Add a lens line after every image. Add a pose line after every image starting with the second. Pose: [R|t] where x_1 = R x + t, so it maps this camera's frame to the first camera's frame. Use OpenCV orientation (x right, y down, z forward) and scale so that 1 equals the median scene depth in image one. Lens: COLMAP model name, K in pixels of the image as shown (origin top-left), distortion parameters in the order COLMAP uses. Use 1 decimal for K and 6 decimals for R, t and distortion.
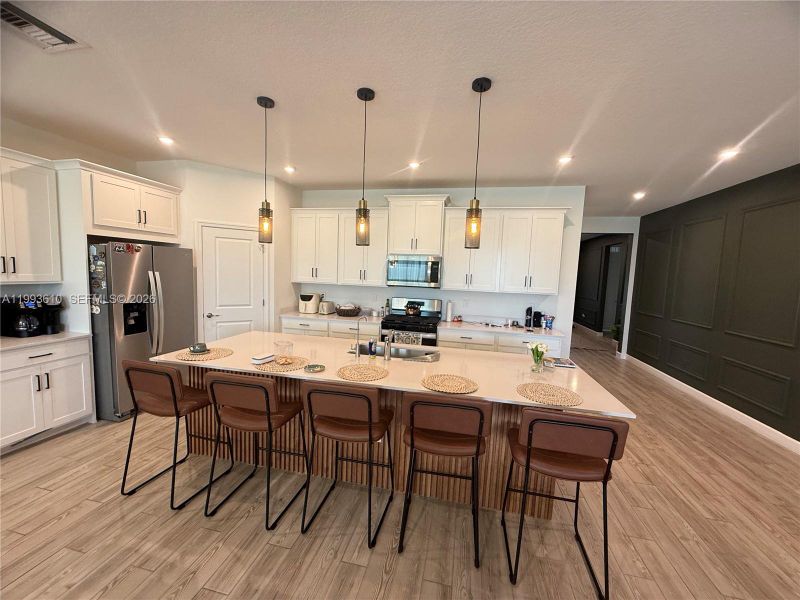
lens RADIAL K [[318.5, 0, 399.6], [0, 318.5, 300.8], [0, 0, 1]] dist [-0.002108, 0.000786]
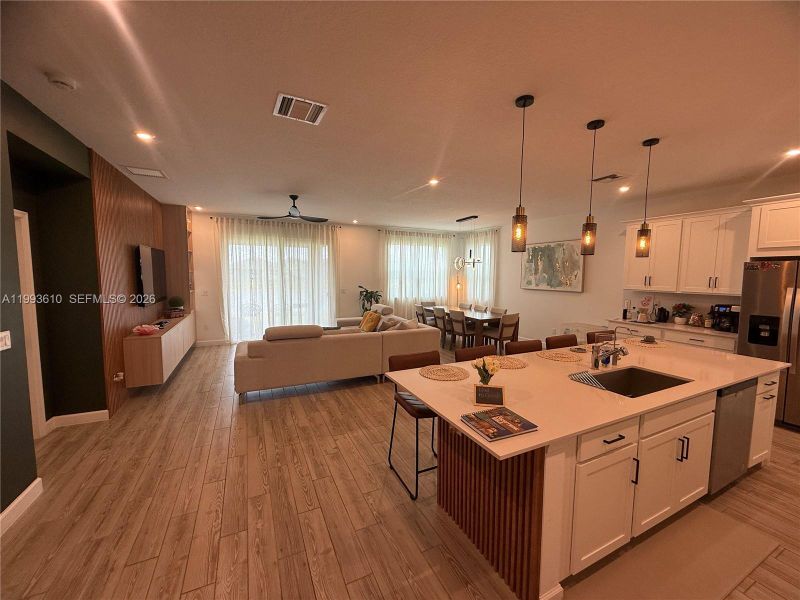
lens RADIAL K [[318.5, 0, 399.1], [0, 318.5, 300.1], [0, 0, 1]] dist [-0.002108, 0.000786]
pose [[-0.786517, 0.006374, -0.617536, 0.849832], [-0.095896, 0.986557, 0.132320, -0.075269], [0.610078, 0.163292, -0.775333, 1.131030]]
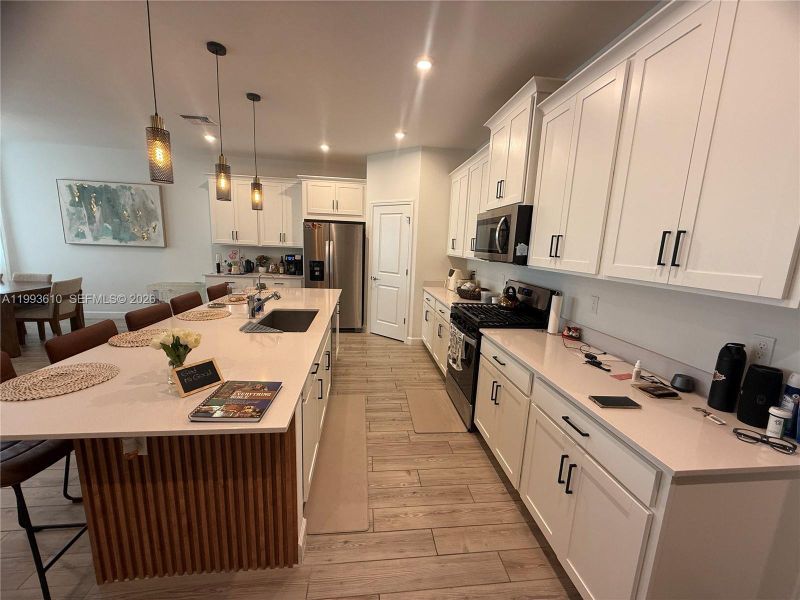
lens RADIAL K [[318.5, 0, 399.8], [0, 318.5, 300.6], [0, 0, 1]] dist [-0.002108, 0.000786]
pose [[0.329851, 0.141492, -0.933369, 0.835981], [-0.116401, 0.987255, 0.108525, -0.020549], [0.936829, 0.072848, 0.342117, 0.910102]]
